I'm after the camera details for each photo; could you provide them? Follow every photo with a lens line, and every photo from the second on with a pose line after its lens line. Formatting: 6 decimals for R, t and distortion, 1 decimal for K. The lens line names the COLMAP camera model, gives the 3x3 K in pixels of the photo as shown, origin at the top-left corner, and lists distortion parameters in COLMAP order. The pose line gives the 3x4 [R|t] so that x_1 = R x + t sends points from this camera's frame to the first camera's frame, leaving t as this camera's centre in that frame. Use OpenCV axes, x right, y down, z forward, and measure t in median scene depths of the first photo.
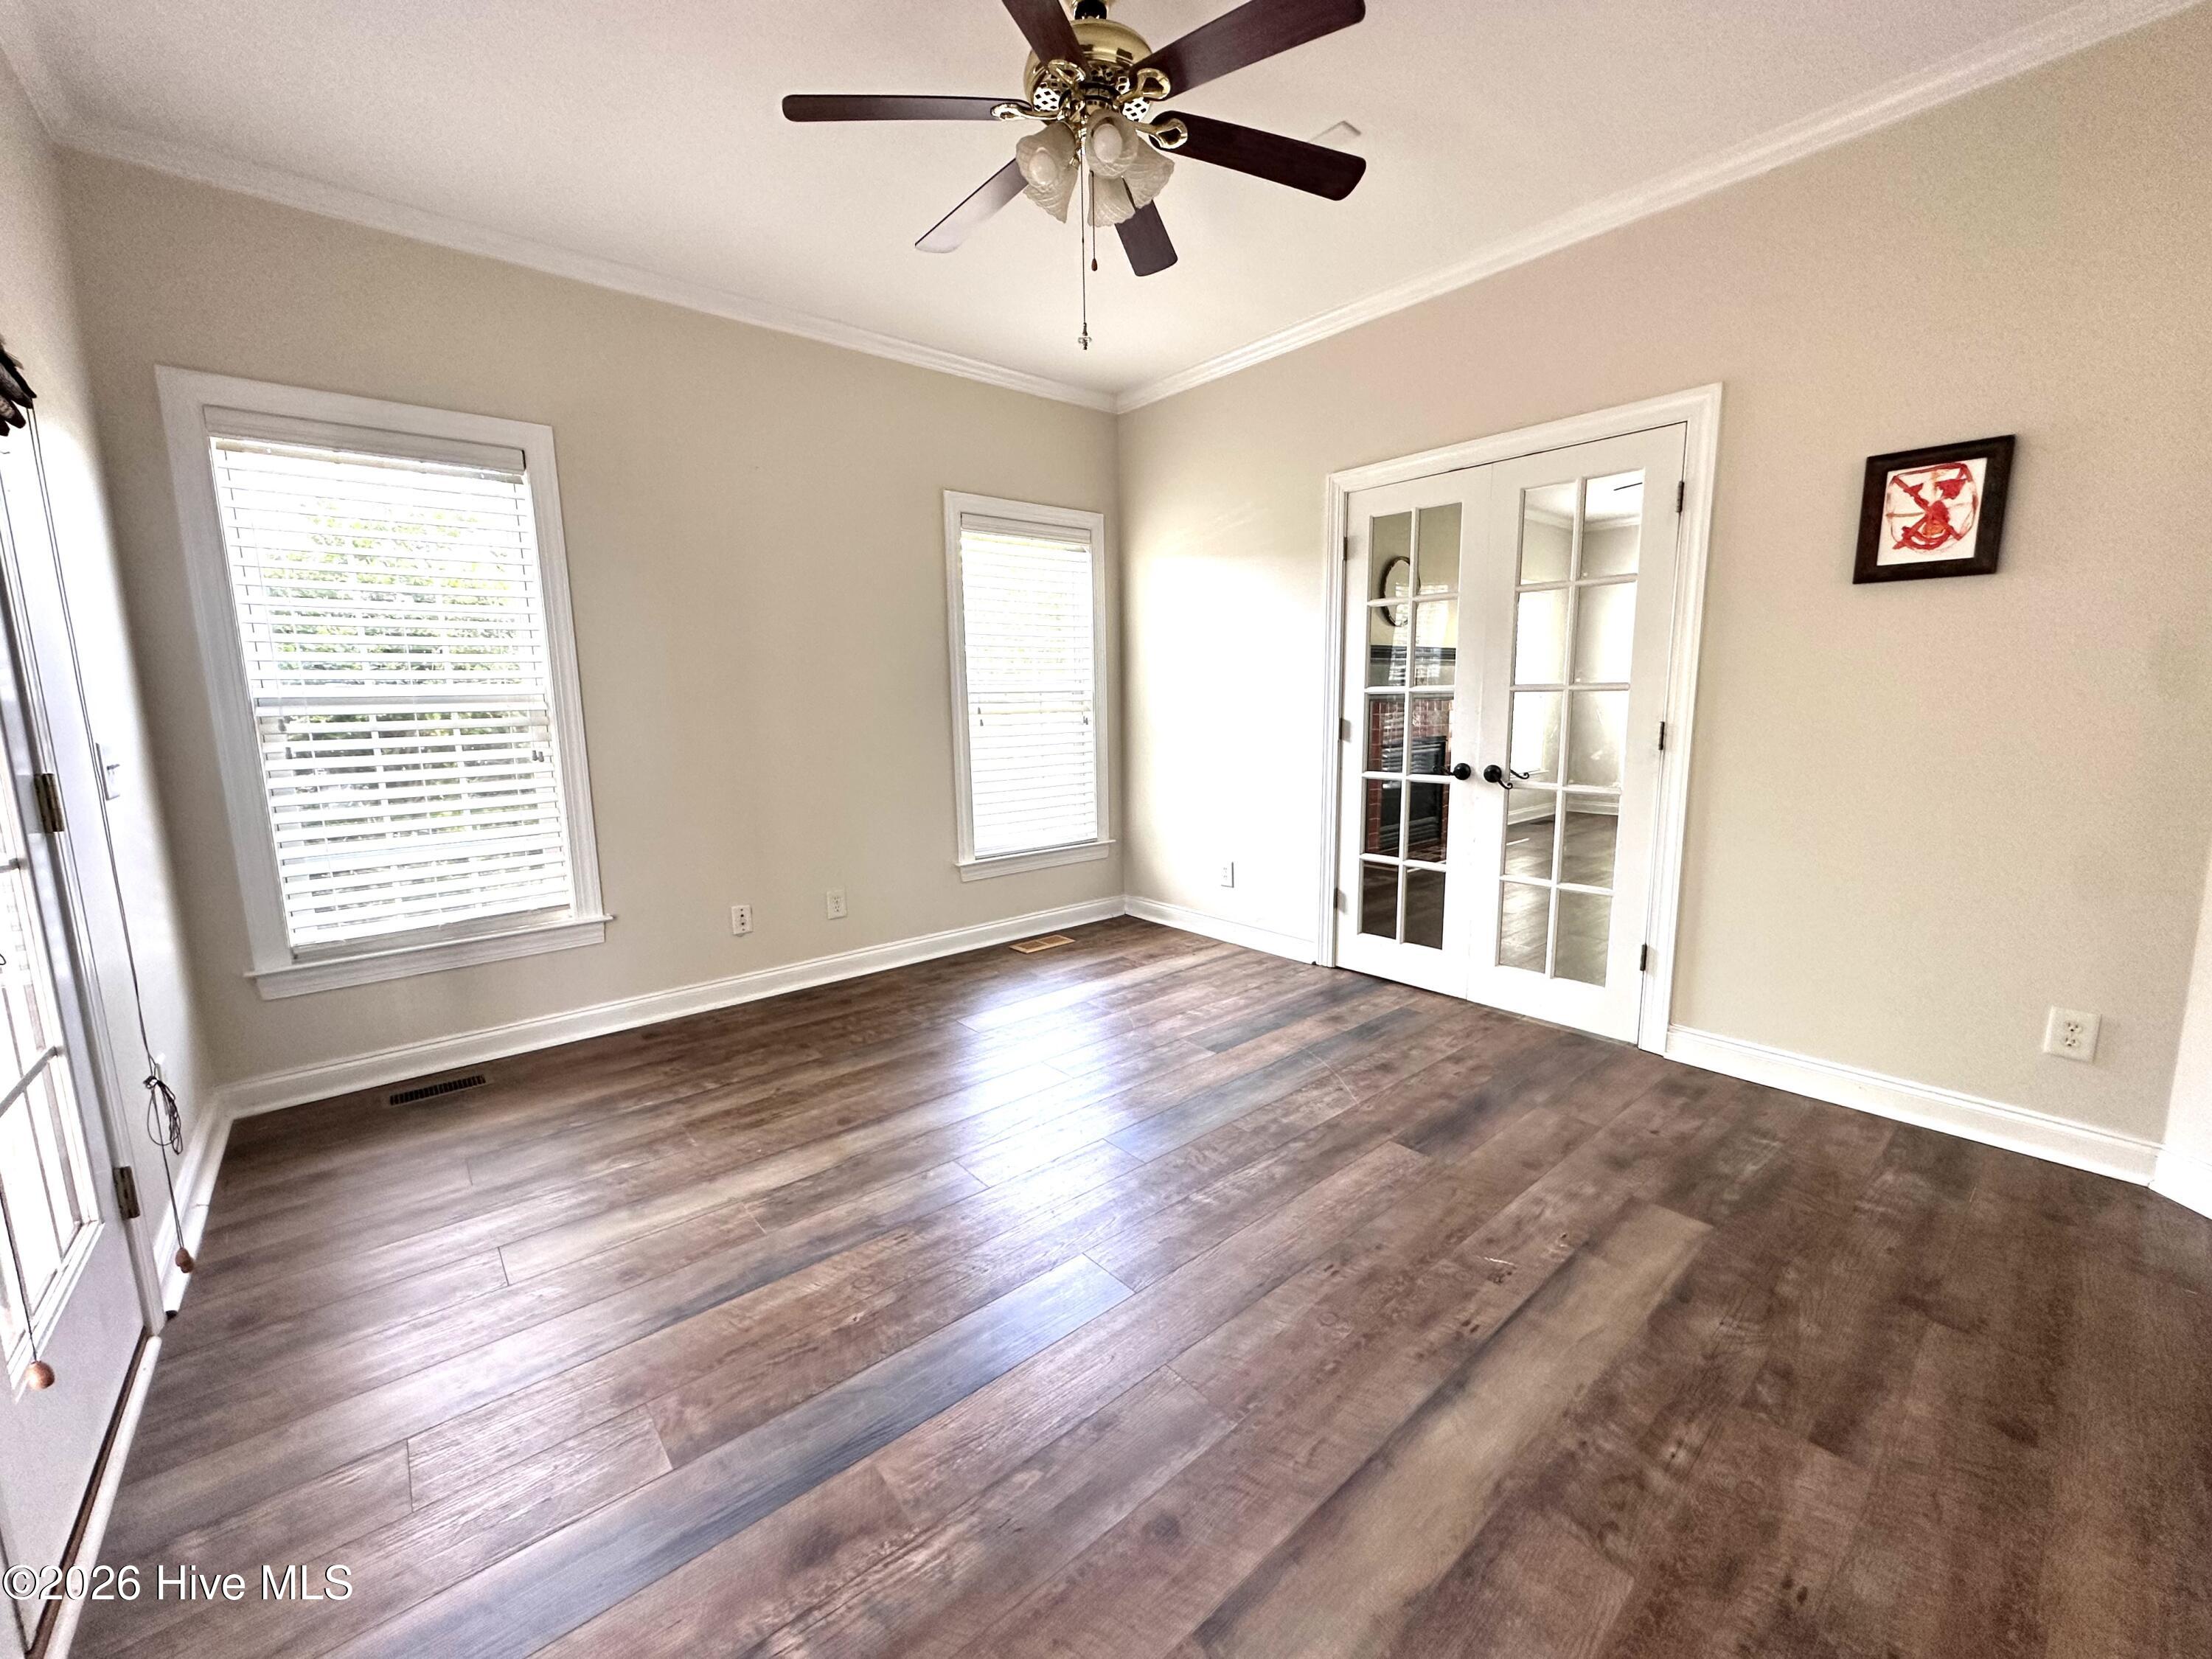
lens RADIAL K [[877.2, 0, 1106.0], [0, 877.2, 828.0], [0, 0, 1]] dist [-0.004319, -0.000404]
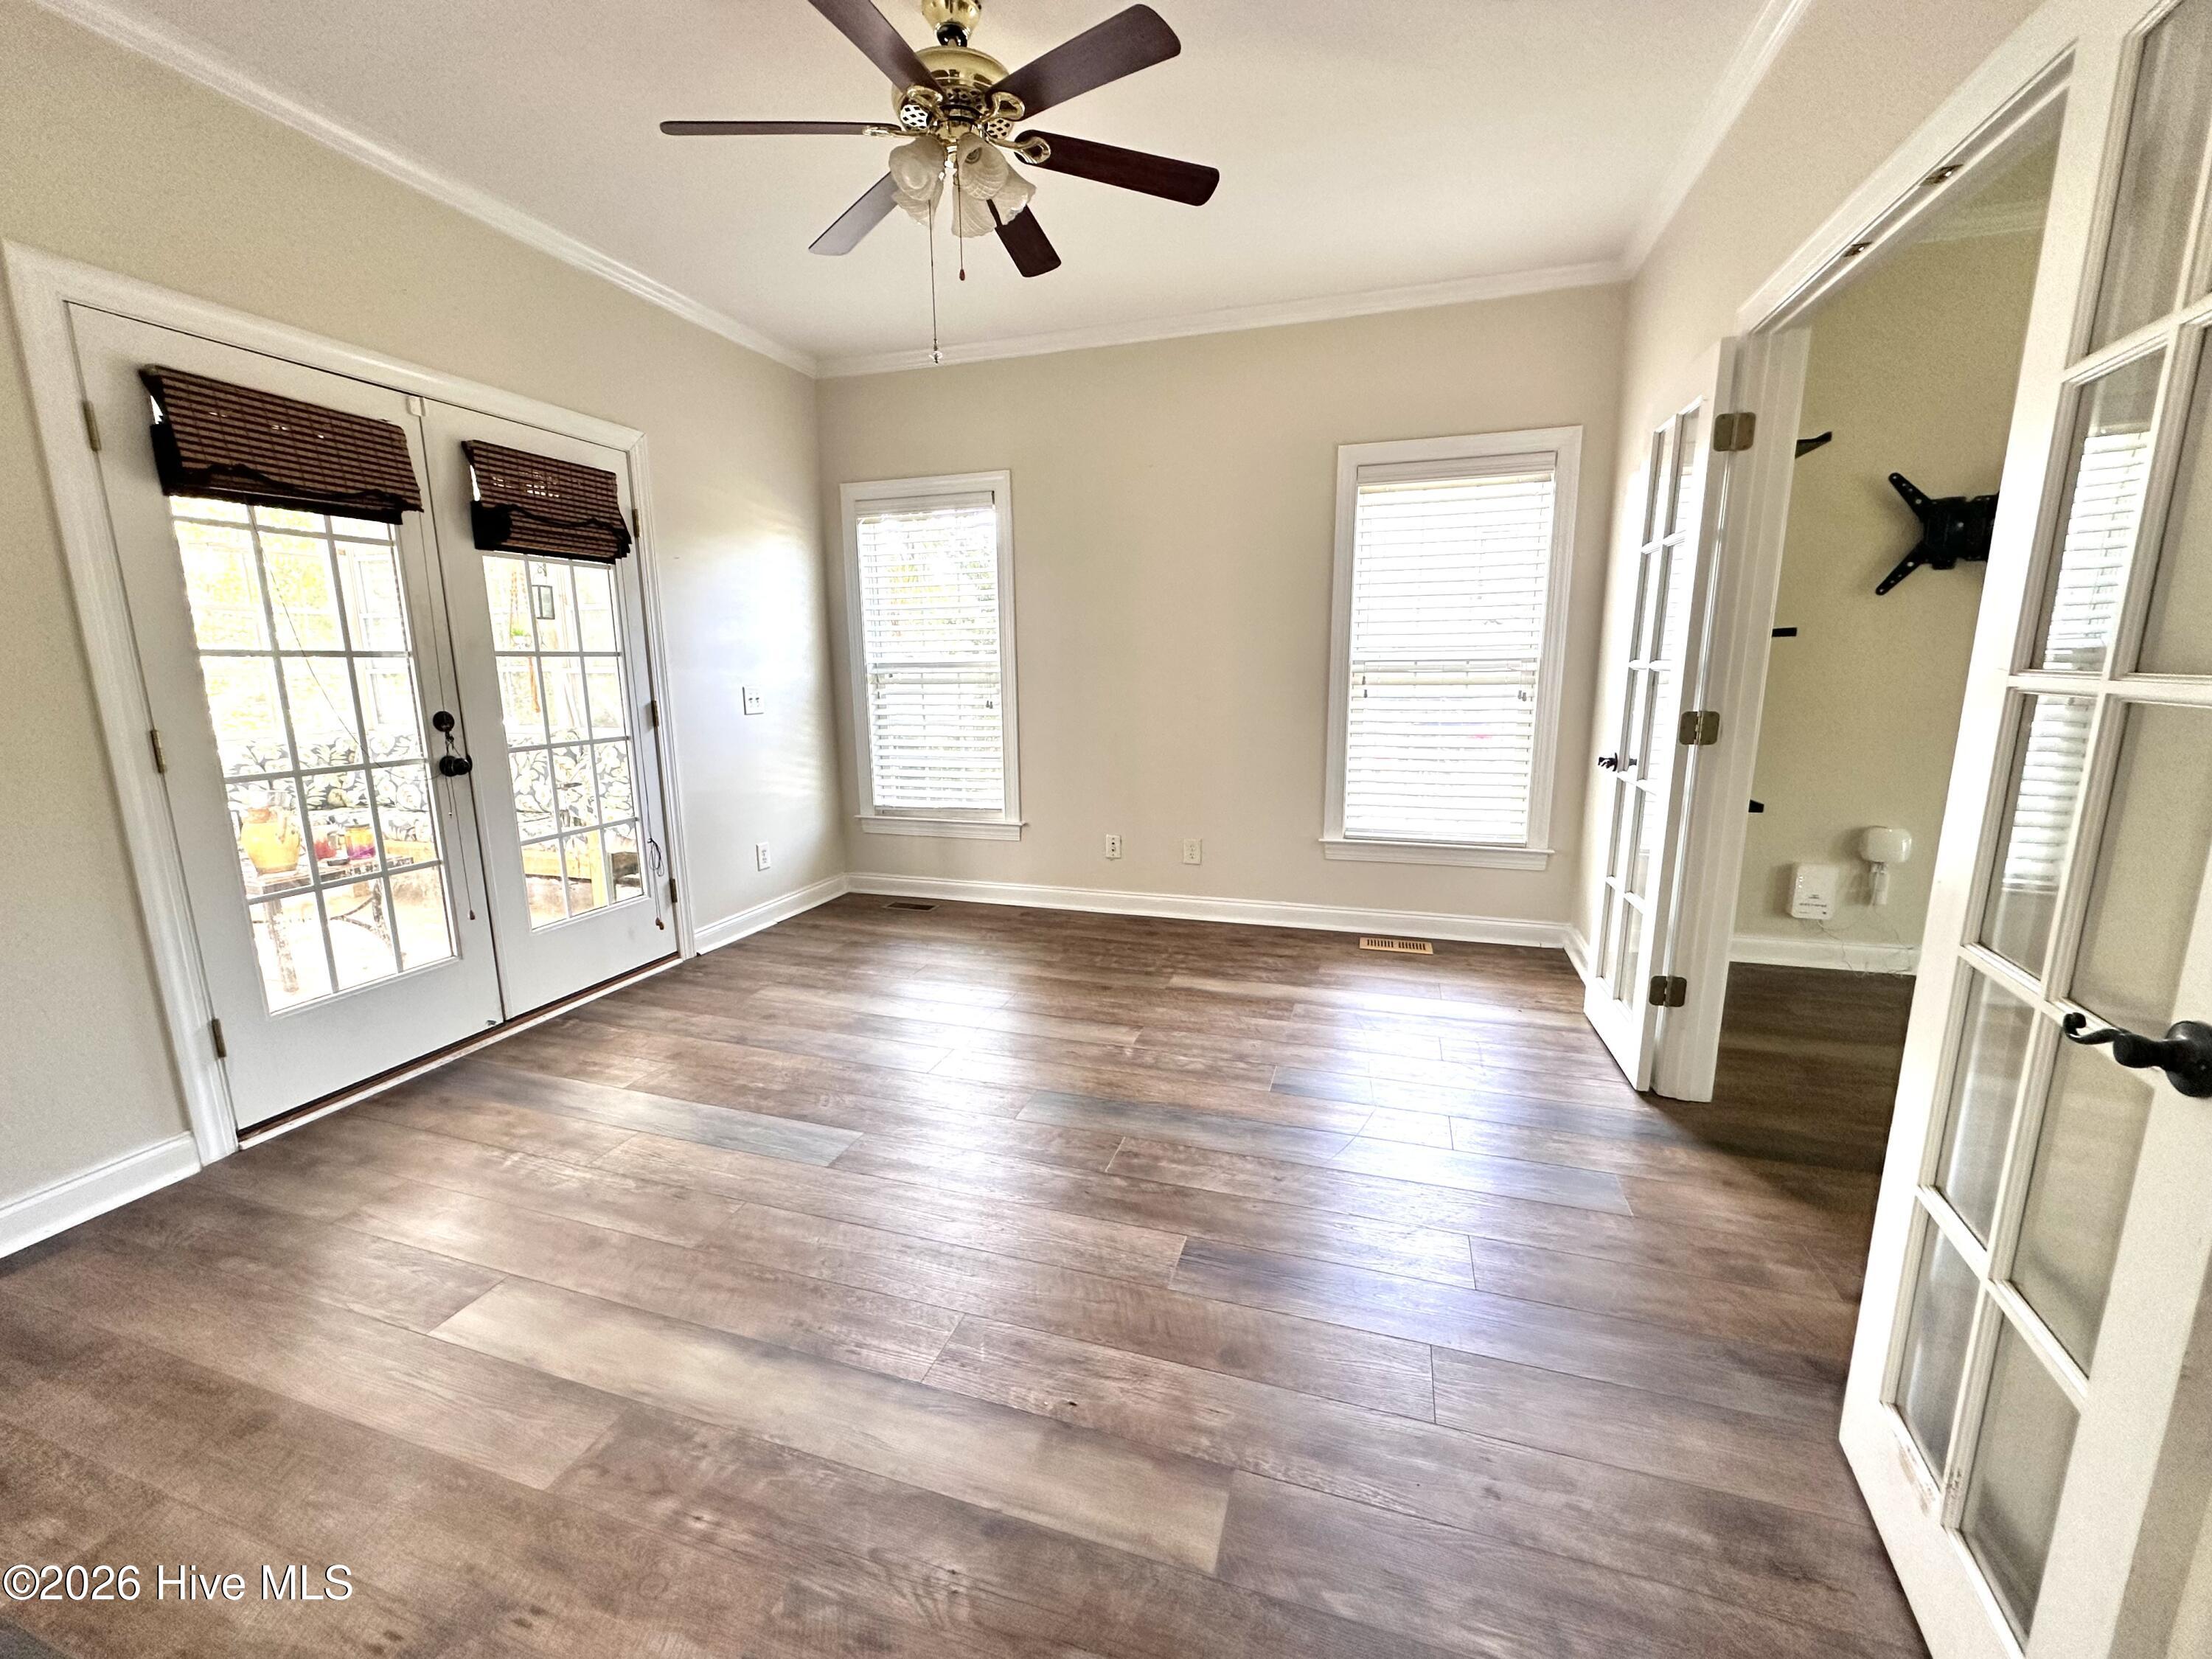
lens RADIAL K [[877.2, 0, 1106.0], [0, 877.2, 828.0], [0, 0, 1]] dist [-0.004319, -0.000404]
pose [[0.530210, 0.169799, -0.830690, 0.816795], [-0.124757, 0.984701, 0.121650, -0.095289], [0.838637, 0.039134, 0.543282, 0.440740]]
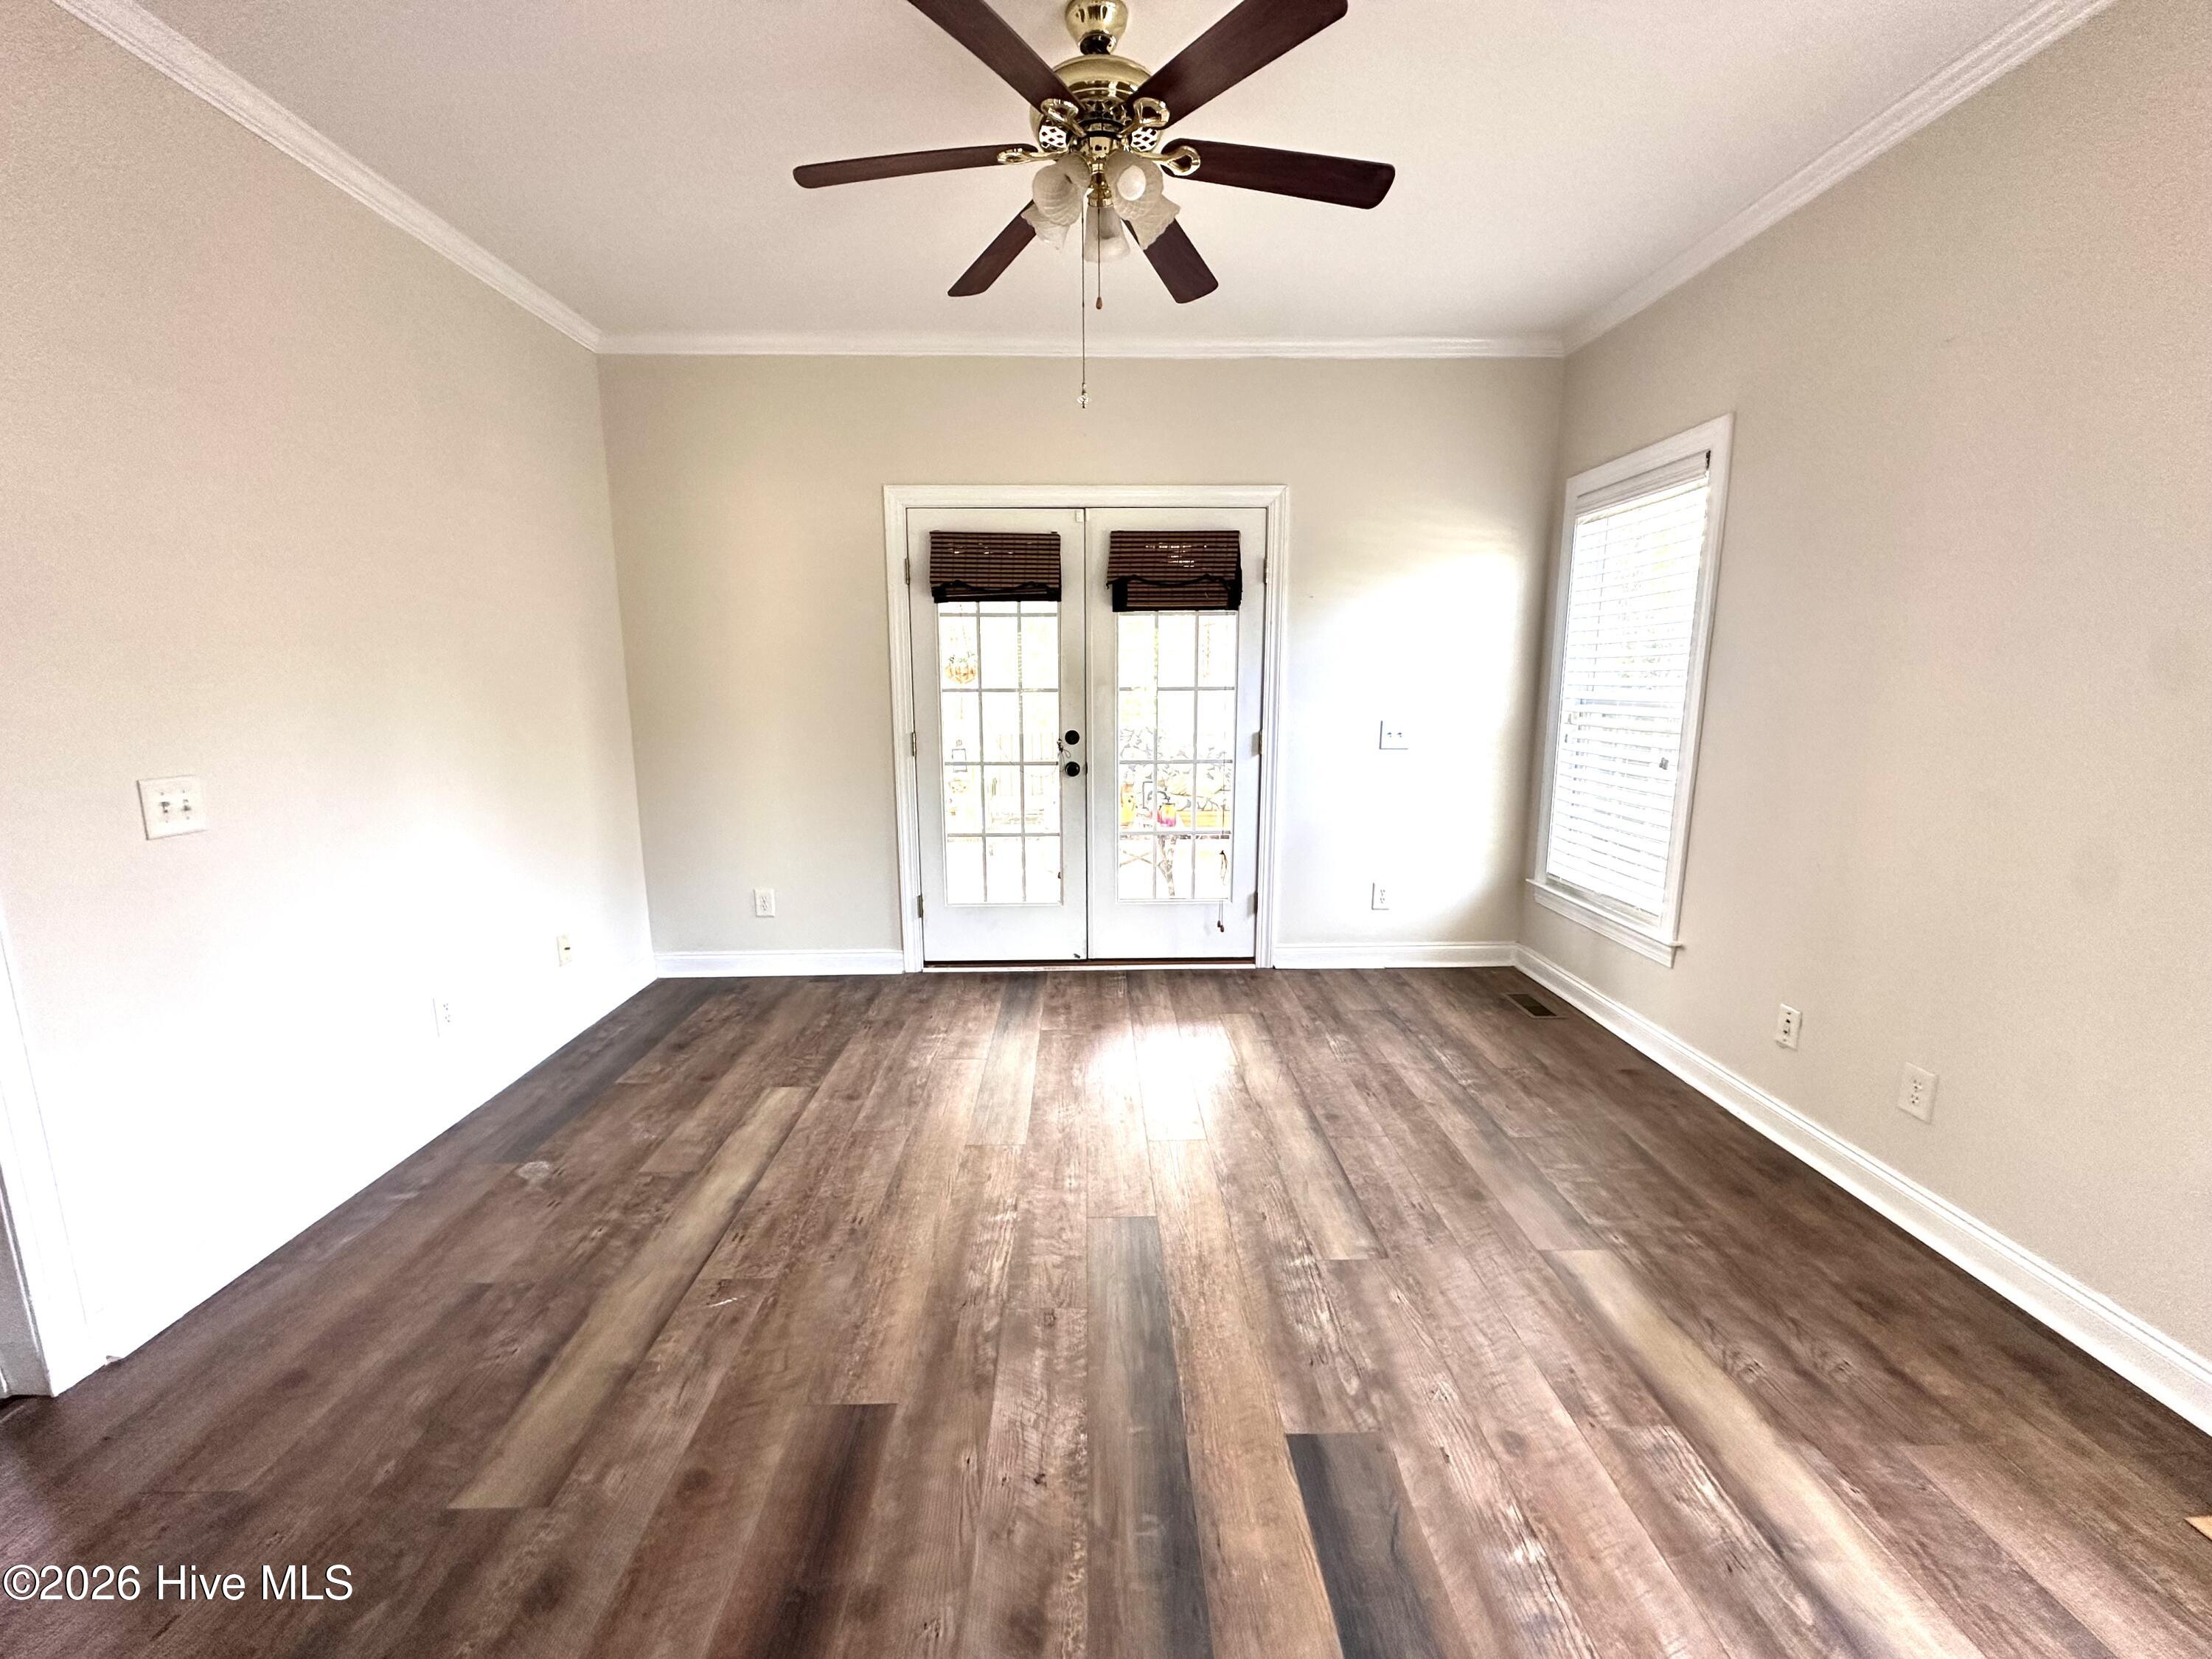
lens RADIAL K [[877.2, 0, 1106.0], [0, 877.2, 828.0], [0, 0, 1]] dist [-0.004319, -0.000404]
pose [[-0.629217, 0.151768, -0.762268, 0.619801], [-0.099283, 0.957020, 0.272497, -0.258874], [0.770863, 0.247140, -0.587105, 1.298591]]
